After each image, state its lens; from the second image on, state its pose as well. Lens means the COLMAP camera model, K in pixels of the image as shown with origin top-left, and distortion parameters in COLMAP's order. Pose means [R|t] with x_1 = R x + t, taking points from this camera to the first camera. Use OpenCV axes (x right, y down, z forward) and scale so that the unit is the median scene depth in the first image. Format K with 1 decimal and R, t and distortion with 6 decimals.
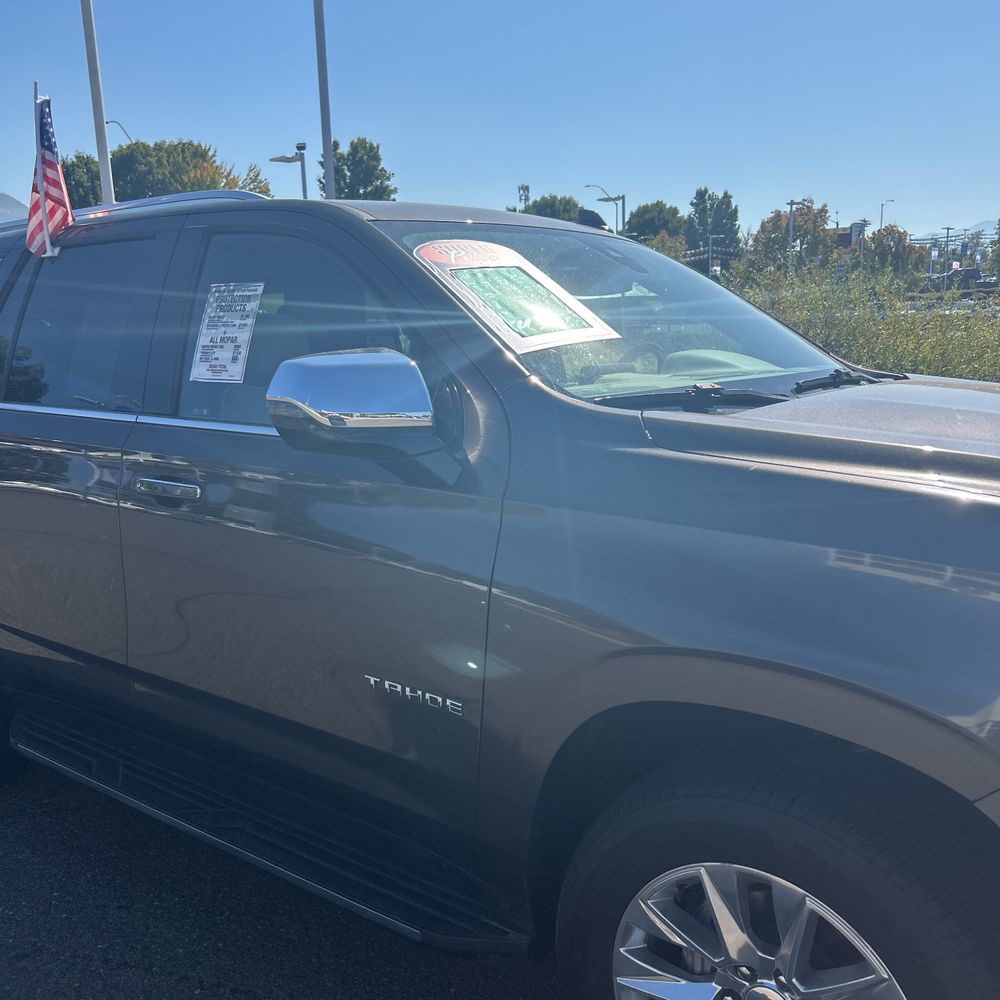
lens RADIAL K [[1015.3, 0, 495.5], [0, 1015.3, 492.3], [0, 0, 1]] dist [0.016566, 0.000000]
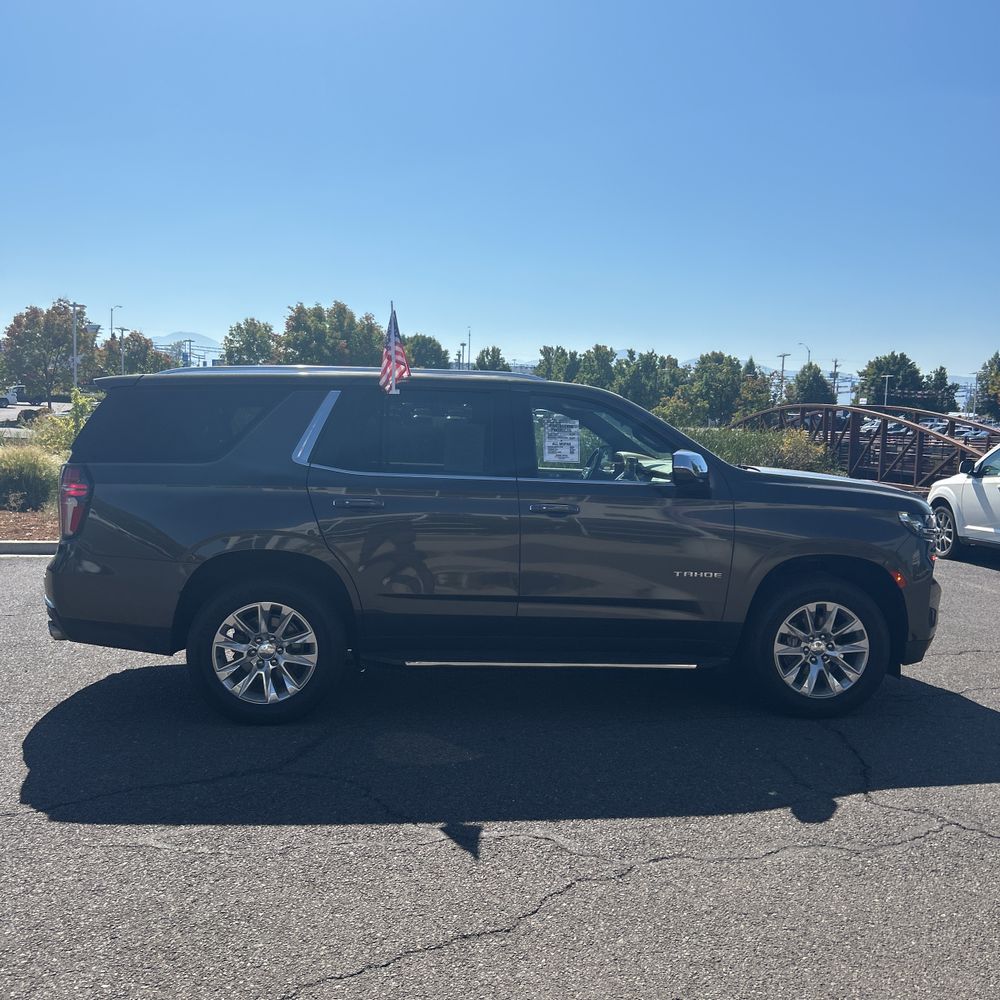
lens RADIAL K [[1015.3, 0, 498.2], [0, 1015.3, 496.0], [0, 0, 1]] dist [0.016566, 0.000000]
pose [[0.725633, -0.009778, 0.688013, -0.103720], [0.072129, 0.995471, -0.061925, 0.005132], [-0.684291, 0.094561, 0.723052, -0.028476]]
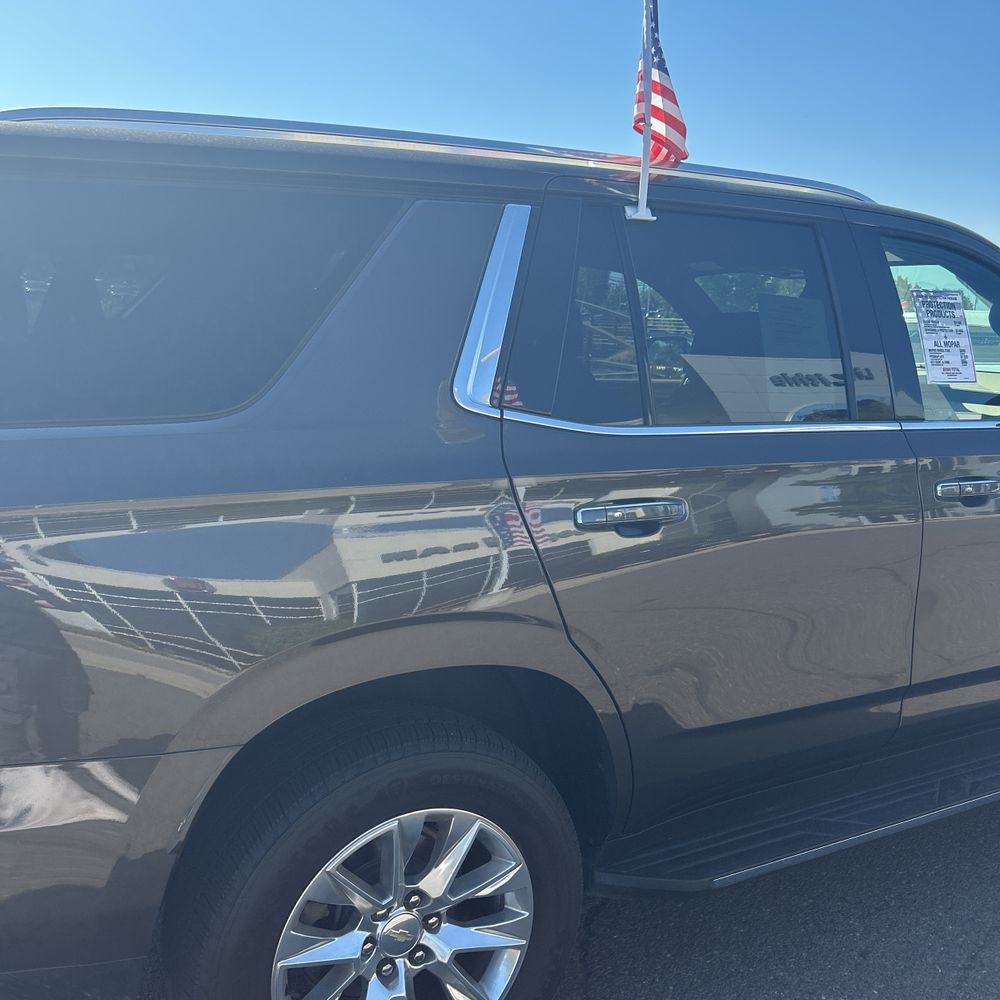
lens RADIAL K [[1015.3, 0, 498.6], [0, 1015.3, 510.7], [0, 0, 1]] dist [0.016566, 0.000000]
pose [[0.378443, -0.143931, 0.914366, -0.077254], [0.114181, 0.987551, 0.108193, -0.007893], [-0.918555, 0.063458, 0.390166, 0.055141]]
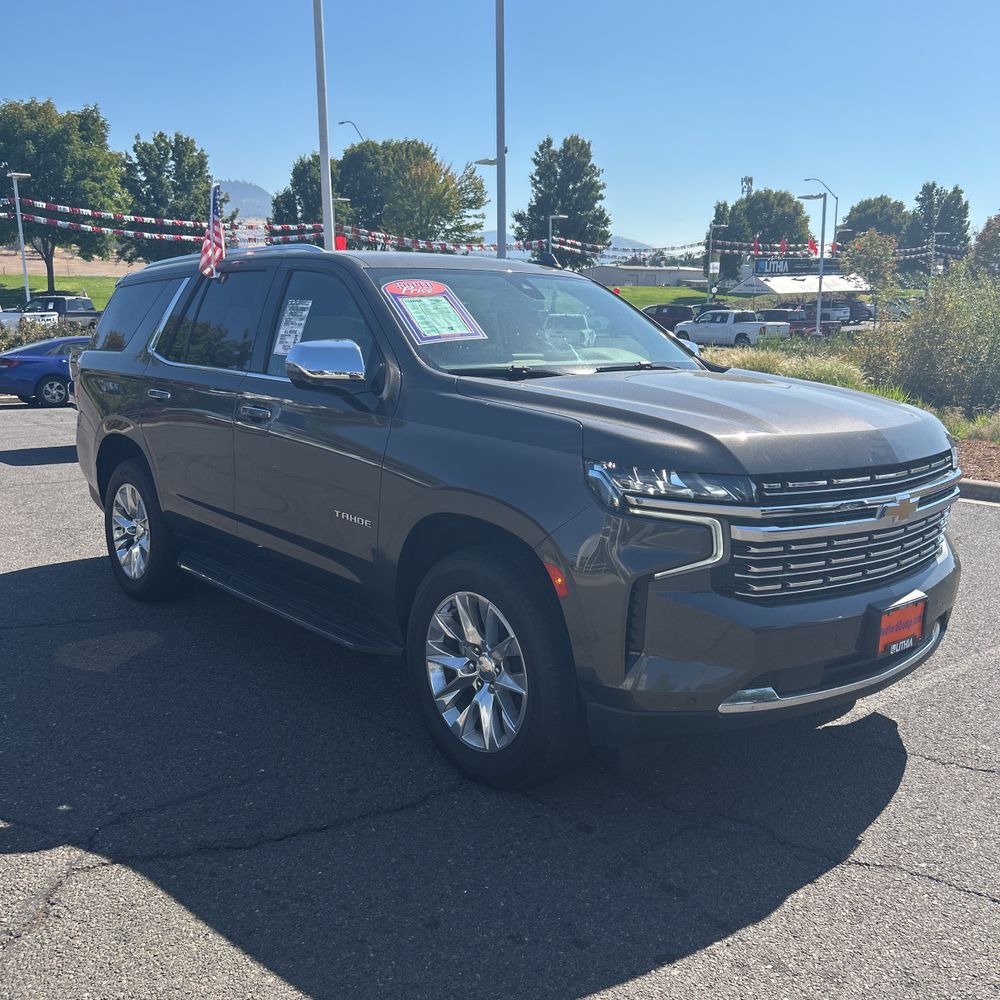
lens RADIAL K [[1015.3, 0, 501.0], [0, 1015.3, 500.2], [0, 0, 1]] dist [0.016566, 0.000000]
pose [[0.978411, 0.064440, -0.196365, 0.025007], [-0.061294, 0.997876, 0.022060, 0.004503], [0.197369, -0.009547, 0.980283, -0.036730]]
